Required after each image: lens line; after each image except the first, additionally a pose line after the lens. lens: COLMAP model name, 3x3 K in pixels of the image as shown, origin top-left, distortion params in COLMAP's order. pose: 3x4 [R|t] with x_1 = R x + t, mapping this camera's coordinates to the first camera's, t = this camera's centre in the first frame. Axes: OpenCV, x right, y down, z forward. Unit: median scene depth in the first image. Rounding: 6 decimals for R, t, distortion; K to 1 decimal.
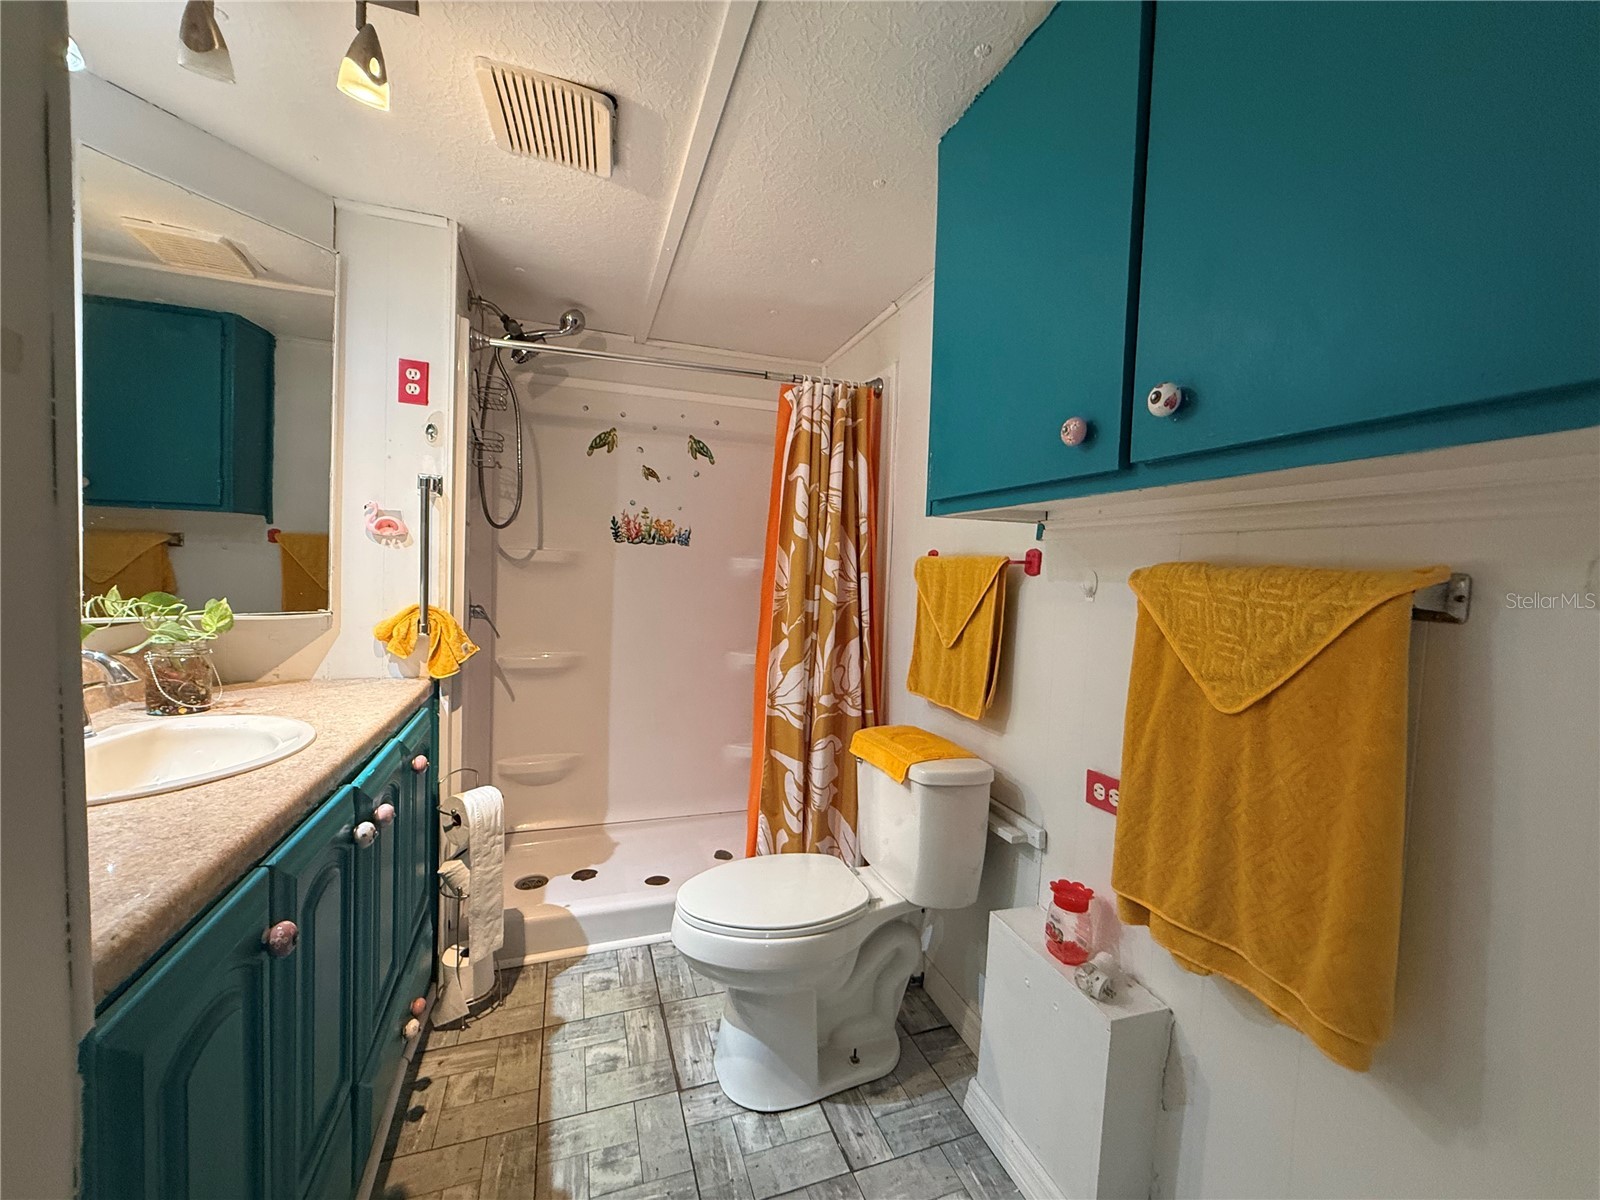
lens RADIAL K [[637.5, 0, 801.6], [0, 637.5, 600.4], [0, 0, 1]] dist [0.000991, -0.000566]
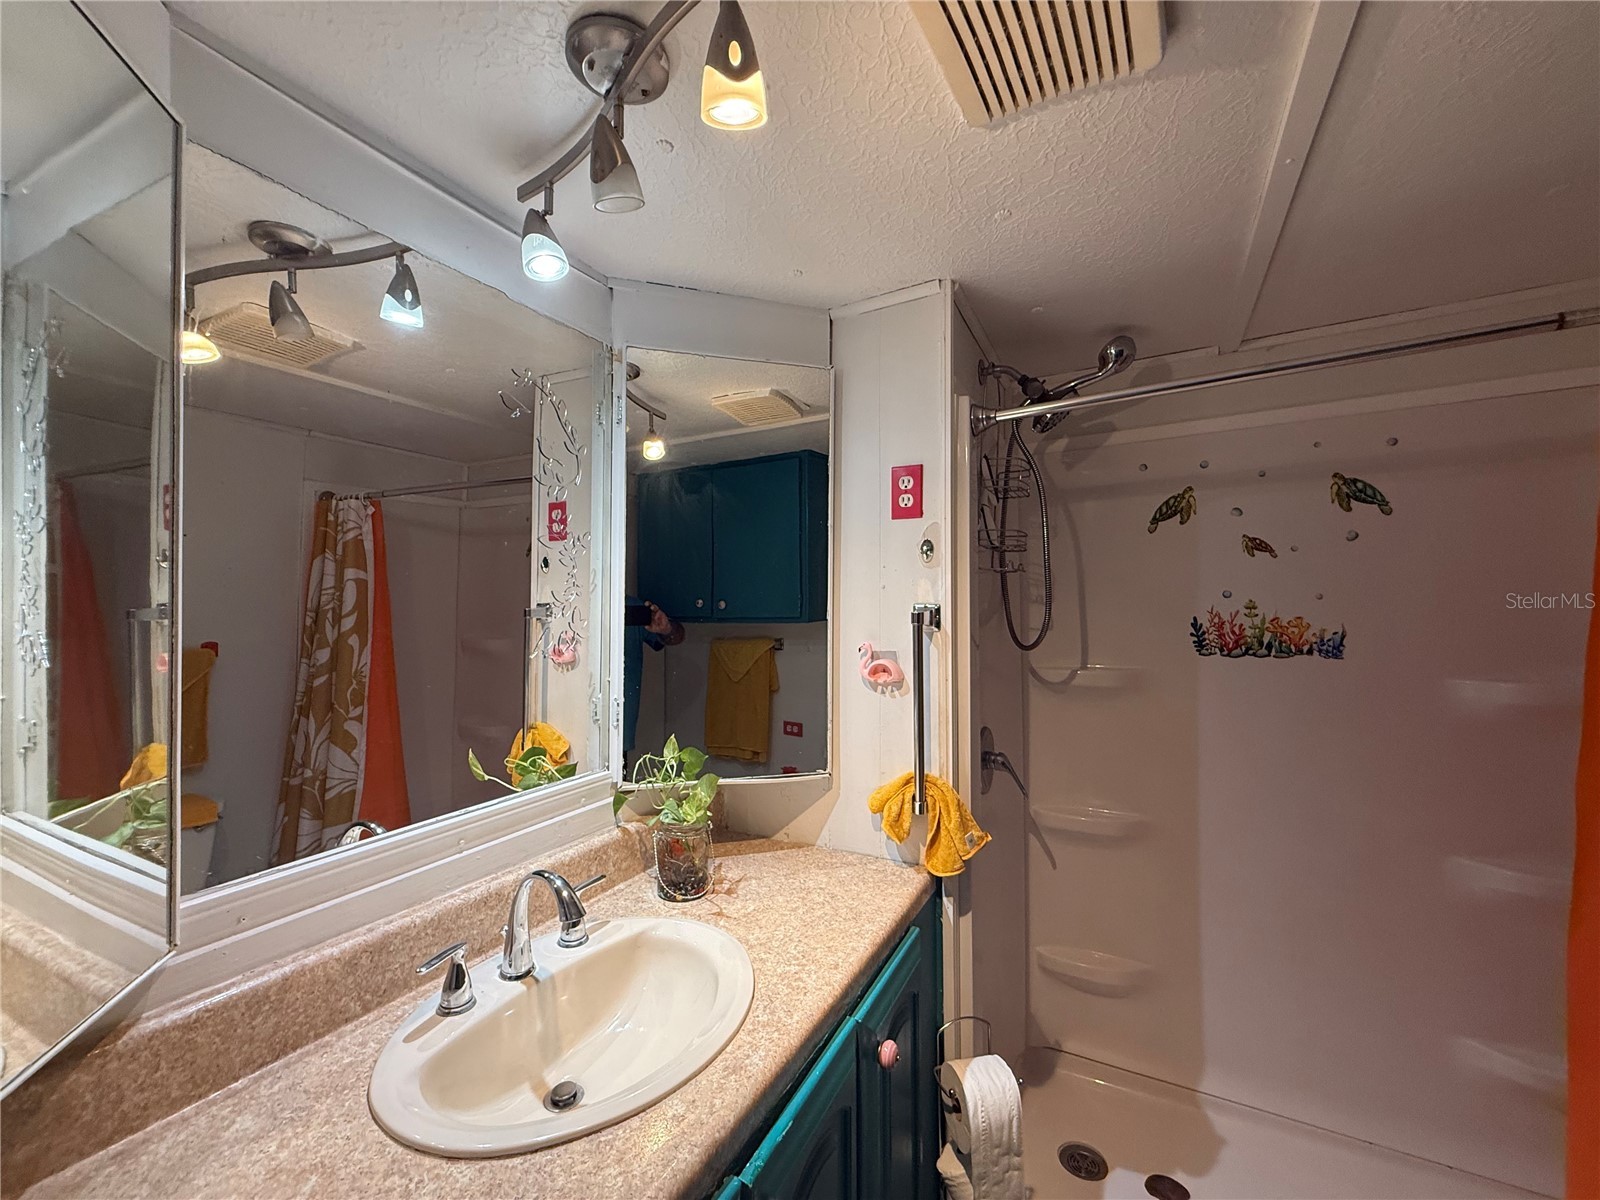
lens RADIAL K [[637.5, 0, 792.7], [0, 637.5, 598.5], [0, 0, 1]] dist [0.000991, -0.000566]
pose [[0.659170, -0.055933, -0.749911, -0.099343], [-0.008331, 0.996626, -0.081658, -0.131025], [0.751948, 0.060074, 0.656480, 0.344219]]
